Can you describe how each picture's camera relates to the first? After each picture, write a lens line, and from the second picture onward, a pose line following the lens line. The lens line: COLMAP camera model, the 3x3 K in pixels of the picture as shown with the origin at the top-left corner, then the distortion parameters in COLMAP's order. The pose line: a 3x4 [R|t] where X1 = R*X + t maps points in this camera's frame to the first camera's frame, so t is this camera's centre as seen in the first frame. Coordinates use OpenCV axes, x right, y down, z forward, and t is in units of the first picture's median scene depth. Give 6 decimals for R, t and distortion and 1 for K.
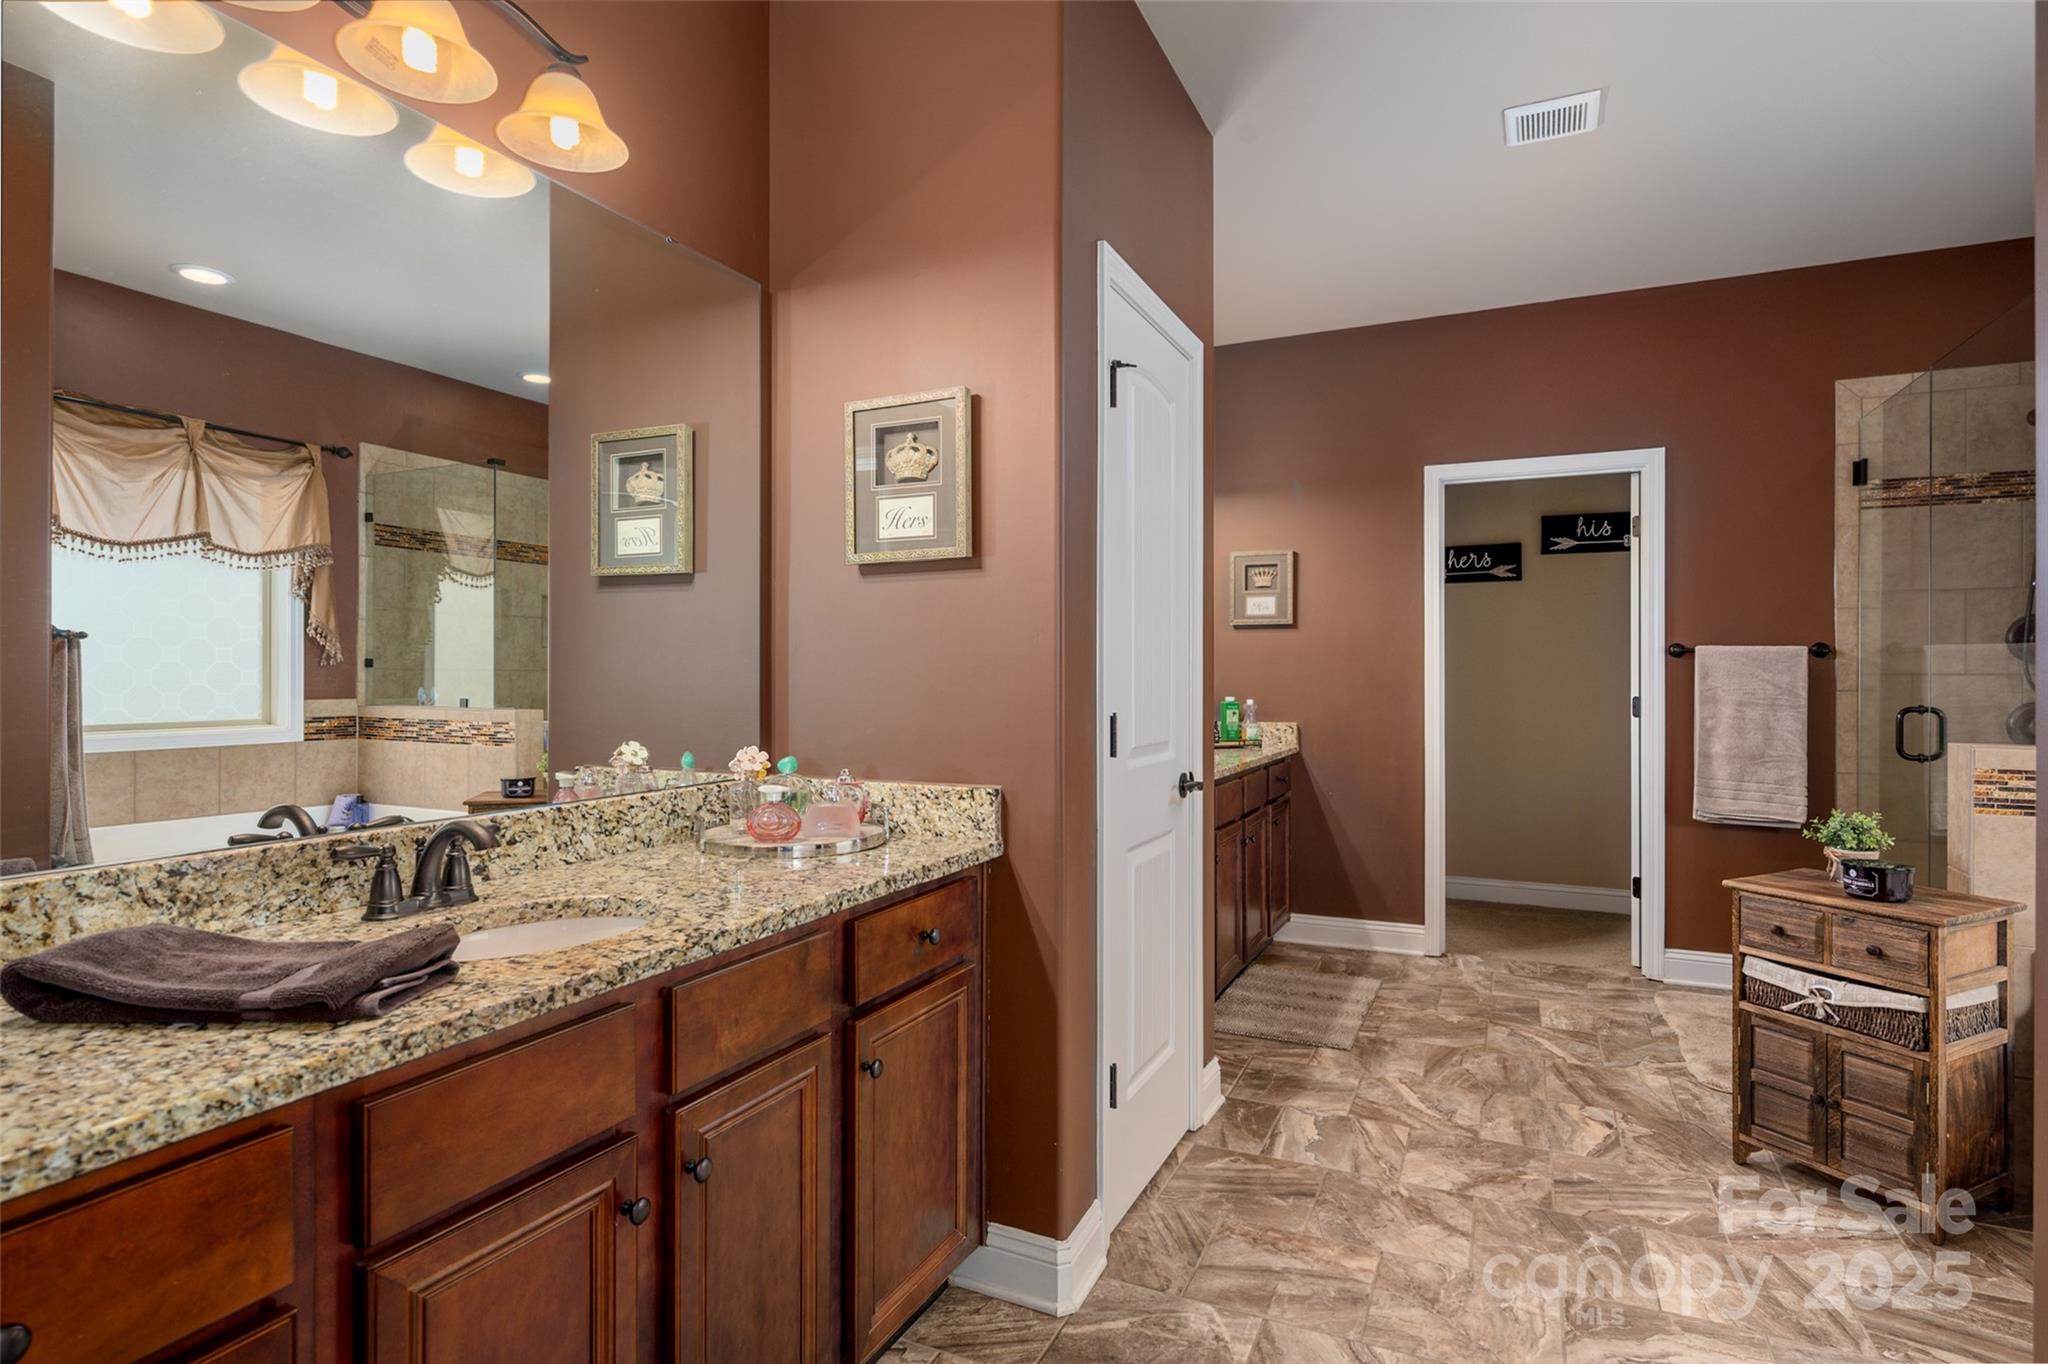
lens RADIAL K [[1097.0, 0, 1019.3], [0, 1097.0, 678.5], [0, 0, 1]] dist [-0.001322, -0.000178]
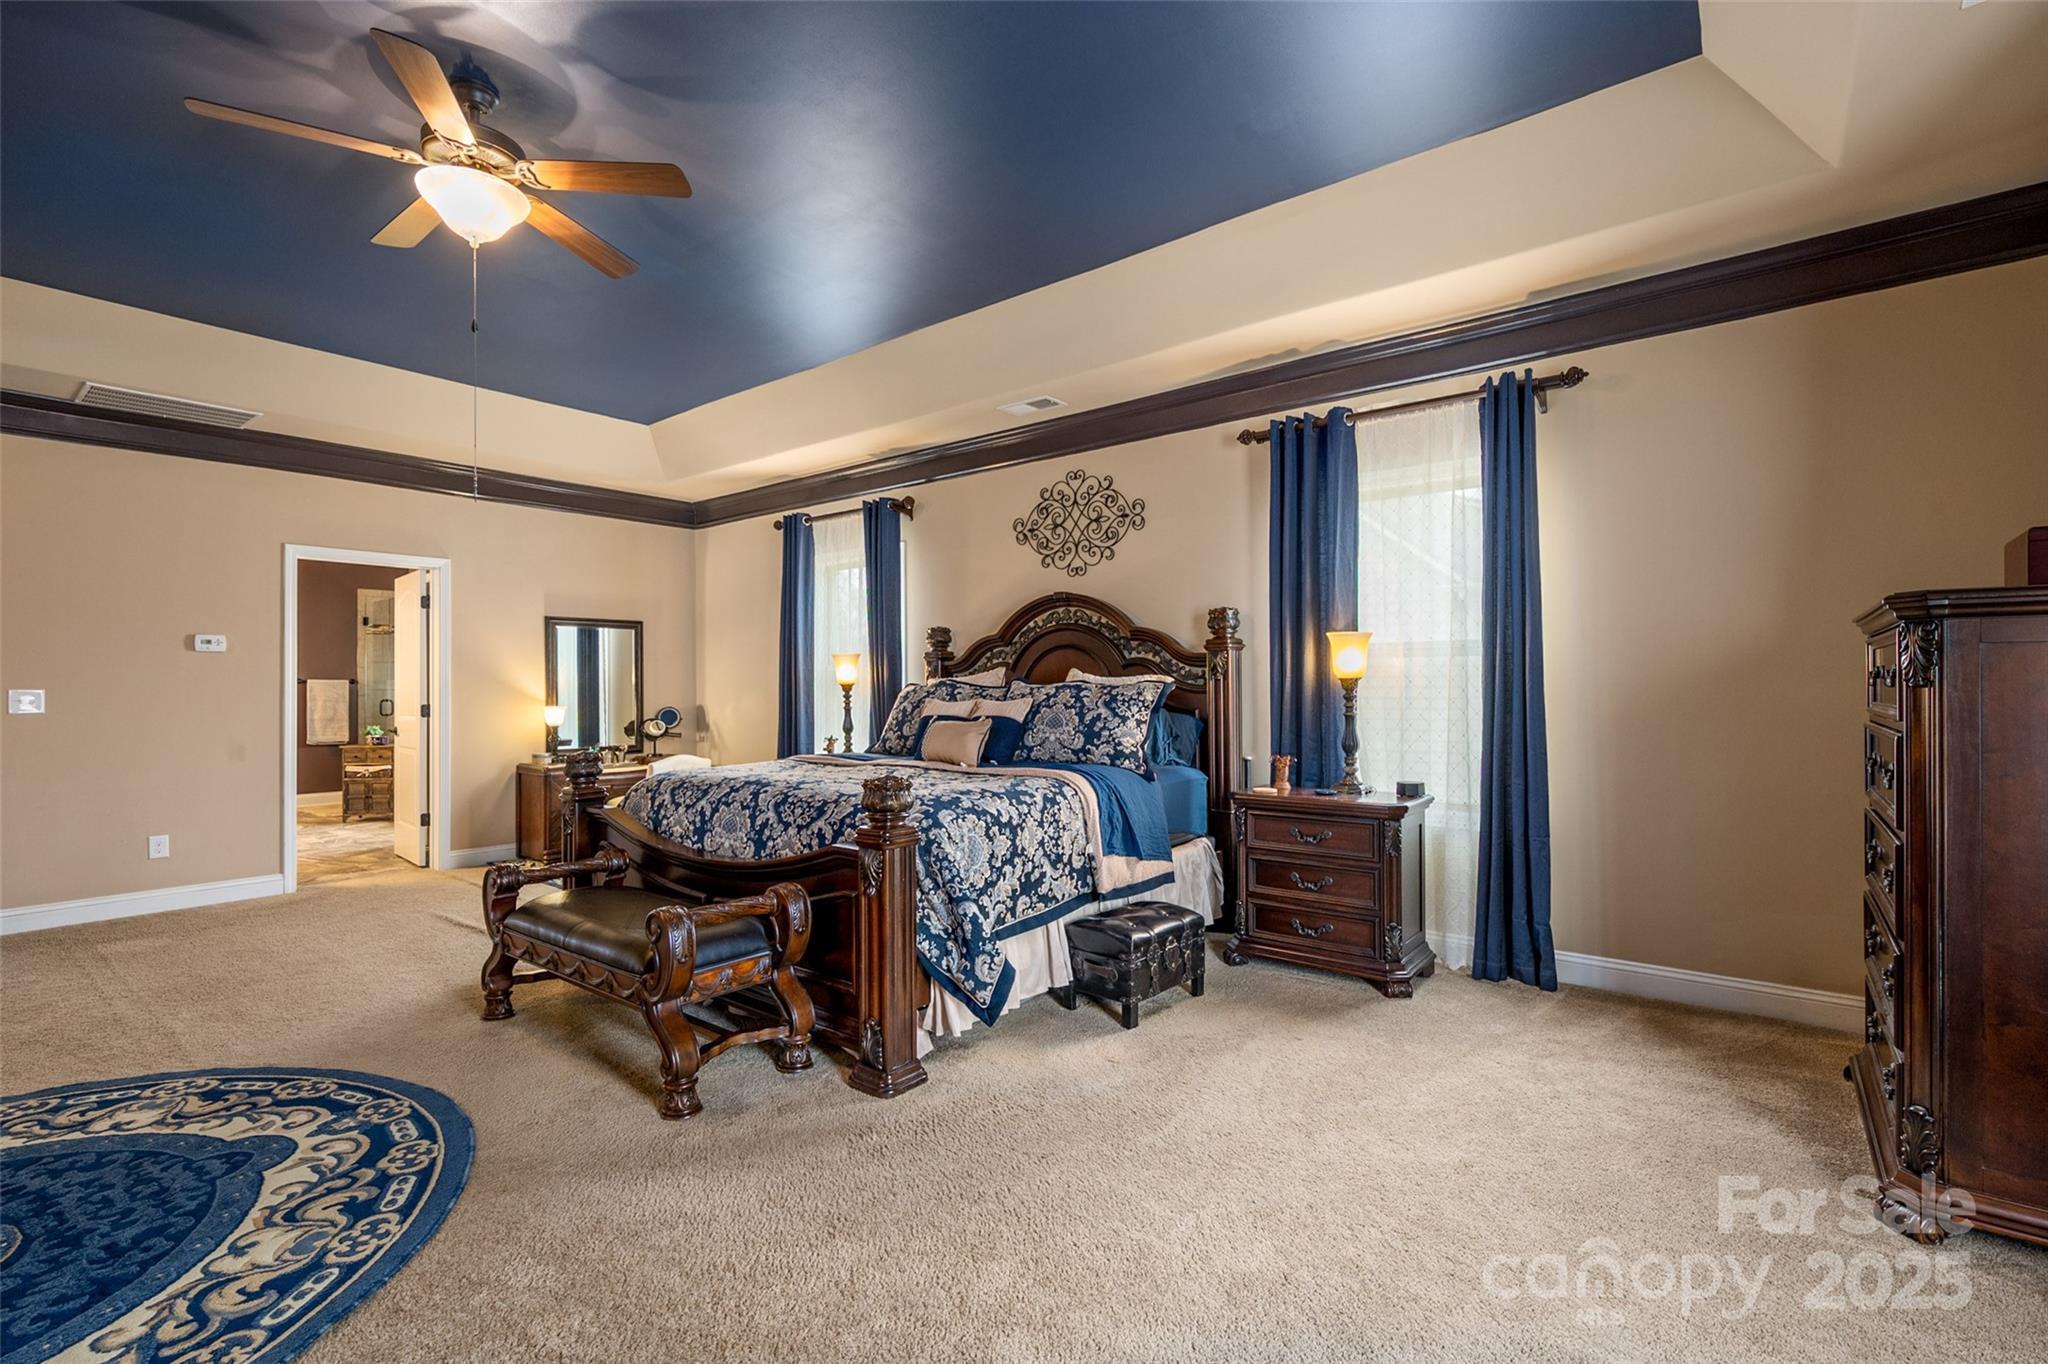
lens RADIAL K [[909.0, 0, 1031.5], [0, 909.0, 679.6], [0, 0, 1]] dist [-0.002011, -0.000565]
pose [[0.242813, 0.006307, 0.970053, -1.163116], [0.006672, 0.999944, -0.008171, 0.000288], [-0.970050, 0.008456, 0.242757, -1.324844]]
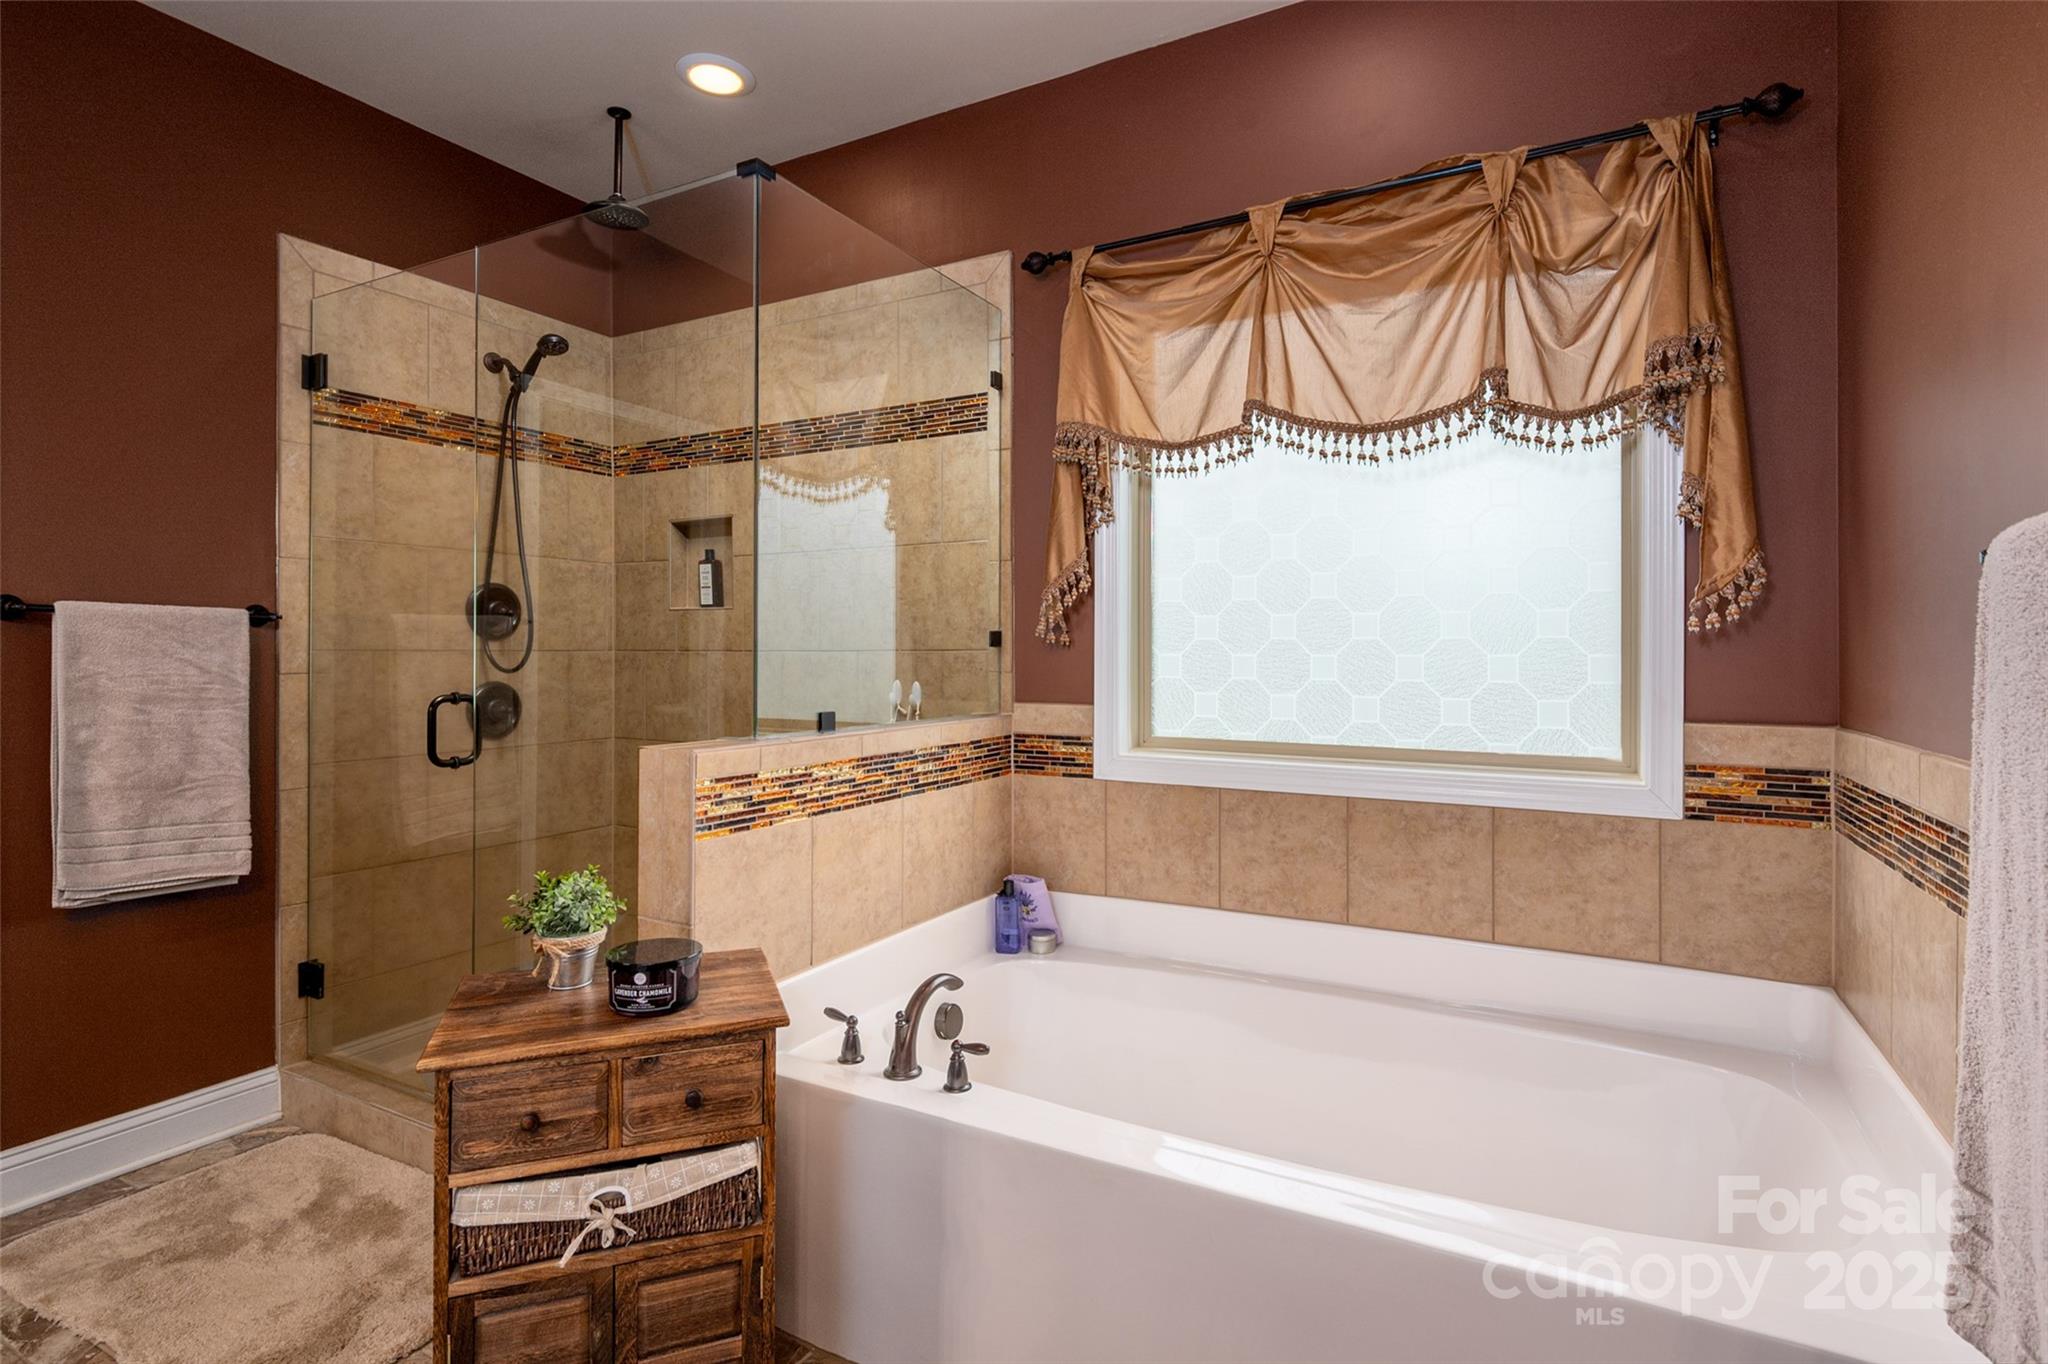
lens RADIAL K [[1027.5, 0, 1125.9], [0, 1027.5, 634.7], [0, 0, 1]] dist [-0.002672, -0.000979]
pose [[0.055413, 0.011954, 0.998392, 0.121279], [0.001335, 0.999927, -0.012046, -0.005425], [-0.998463, 0.002000, 0.055393, 0.427482]]
